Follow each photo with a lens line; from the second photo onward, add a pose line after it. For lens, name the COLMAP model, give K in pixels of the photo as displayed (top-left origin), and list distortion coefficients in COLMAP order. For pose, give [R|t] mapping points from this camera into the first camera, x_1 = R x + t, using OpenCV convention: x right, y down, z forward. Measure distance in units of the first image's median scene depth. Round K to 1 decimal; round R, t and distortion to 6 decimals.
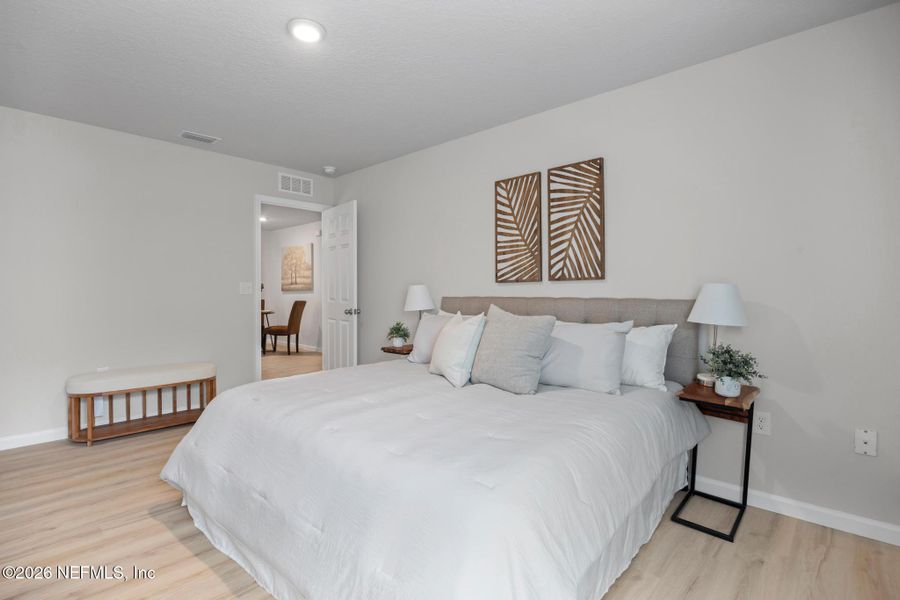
lens RADIAL K [[447.4, 0, 447.3], [0, 447.4, 300.0], [0, 0, 1]] dist [-0.002719, -0.000136]
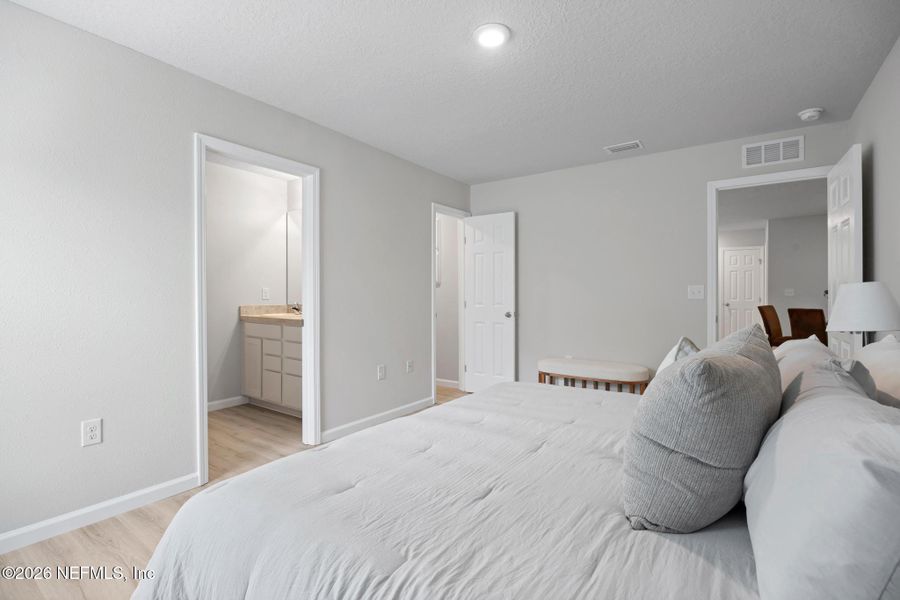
lens RADIAL K [[416.3, 0, 446.6], [0, 416.3, 298.8], [0, 0, 1]] dist [0.002091, 0.000230]
pose [[0.147921, 0.004626, -0.988988, 0.484706], [-0.015681, 0.999874, 0.002331, -0.004579], [0.988875, 0.015164, 0.147975, 0.611943]]
